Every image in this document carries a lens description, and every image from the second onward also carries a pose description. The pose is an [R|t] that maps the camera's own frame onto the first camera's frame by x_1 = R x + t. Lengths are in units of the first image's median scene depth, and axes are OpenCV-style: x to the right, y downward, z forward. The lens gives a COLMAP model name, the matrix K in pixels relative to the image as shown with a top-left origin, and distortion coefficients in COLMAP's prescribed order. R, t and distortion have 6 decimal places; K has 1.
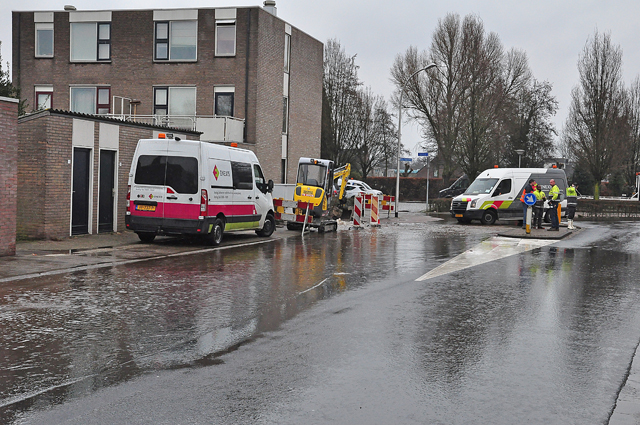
lens RADIAL K [[814.3, 0, 322.5], [0, 814.3, 224.6], [0, 0, 1]] dist [0.007922, 0.013293]
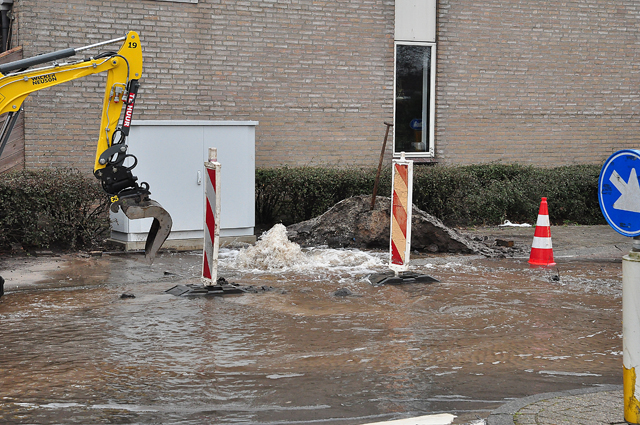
lens RADIAL K [[1312.1, 0, 322.7], [0, 1312.1, 212.9], [0, 0, 1]] dist [0.212238, 0.489683]
pose [[0.762143, 0.027796, -0.646812, 0.282875], [-0.021453, 0.999614, 0.017678, -0.023398], [0.647054, 0.000403, 0.762444, 0.607438]]
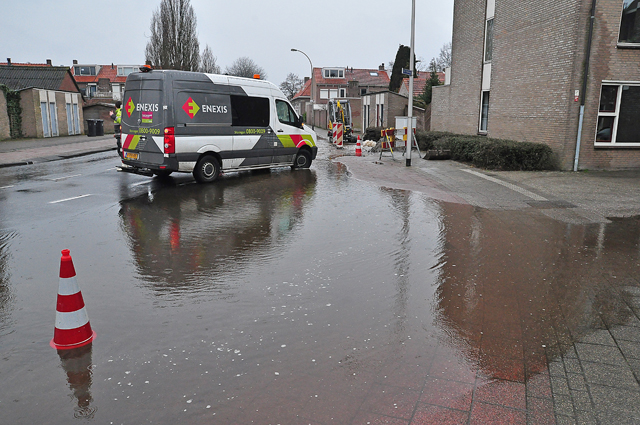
lens RADIAL K [[462.2, 0, 326.5], [0, 462.2, 208.0], [0, 0, 1]] dist [-0.135573, 0.119459]
pose [[-0.903747, 0.045759, -0.425614, 0.343161], [-0.060857, 0.970436, 0.233558, -0.065100], [0.423718, 0.236979, -0.874244, 1.466972]]
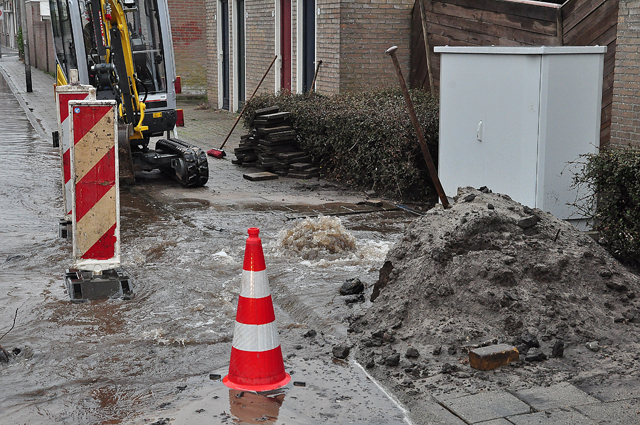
lens RADIAL K [[1060.2, 0, 320.0], [0, 1060.2, 212.5], [0, 0, 1]] dist [0.148301, 0.137807]
pose [[-0.804997, 0.060520, -0.590184, 0.141440], [-0.063432, 0.980301, 0.187044, -0.051432], [0.589878, 0.188006, -0.785301, 1.088408]]
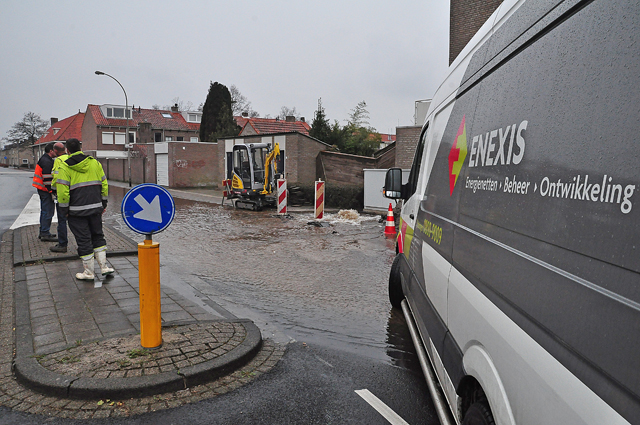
lens RADIAL K [[462.2, 0, 326.5], [0, 462.2, 208.0], [0, 0, 1]] dist [-0.135573, 0.119459]
pose [[-0.550048, 0.039689, -0.834189, 0.358993], [-0.074117, 0.992609, 0.096097, -0.046805], [0.831837, 0.114685, -0.543041, 1.110482]]
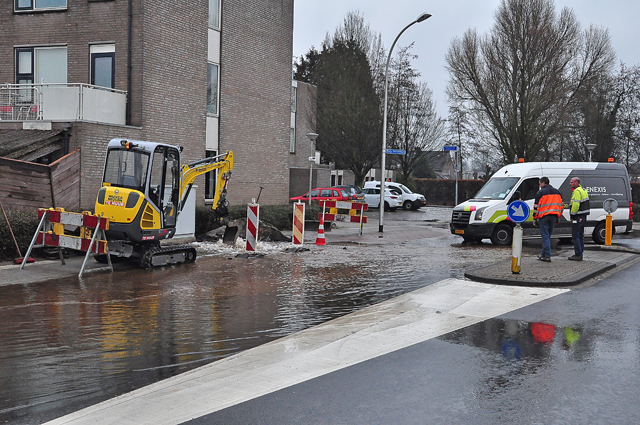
lens RADIAL K [[777.9, 0, 338.2], [0, 777.9, 214.4], [0, 0, 1]] dist [-0.011862, 0.332993]
pose [[0.992659, 0.003063, -0.120908, 0.153547], [-0.005020, 0.999861, -0.015889, -0.015370], [0.120843, 0.016380, 0.992537, 0.357088]]
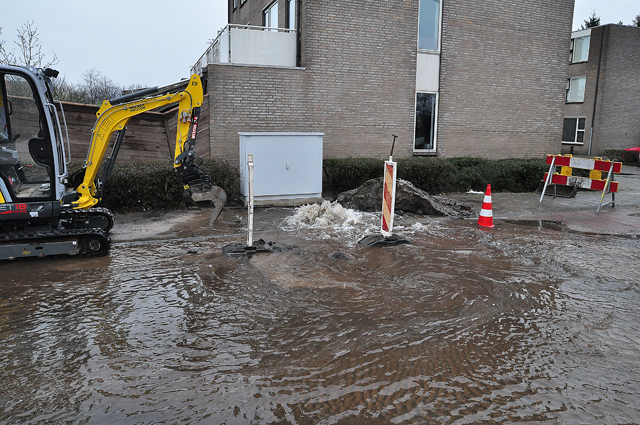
lens RADIAL K [[462.2, 0, 326.5], [0, 462.2, 208.0], [0, 0, 1]] dist [-0.135573, 0.119459]
pose [[0.619652, 0.120934, -0.775504, 0.194657], [-0.039546, 0.991614, 0.123037, -0.035753], [0.783880, -0.045572, 0.619238, 0.764129]]
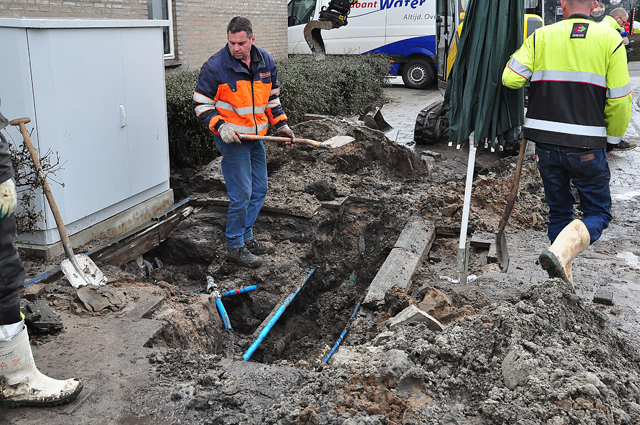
lens RADIAL K [[725.8, 0, 320.0], [0, 725.8, 212.5], [0, 0, 1]] dist [0.052698, 0.018744]
pose [[0.999459, -0.028668, 0.016141, 0.004701], [0.024757, 0.978470, 0.204899, -0.036665], [-0.021667, -0.204388, 0.978650, 0.764837]]
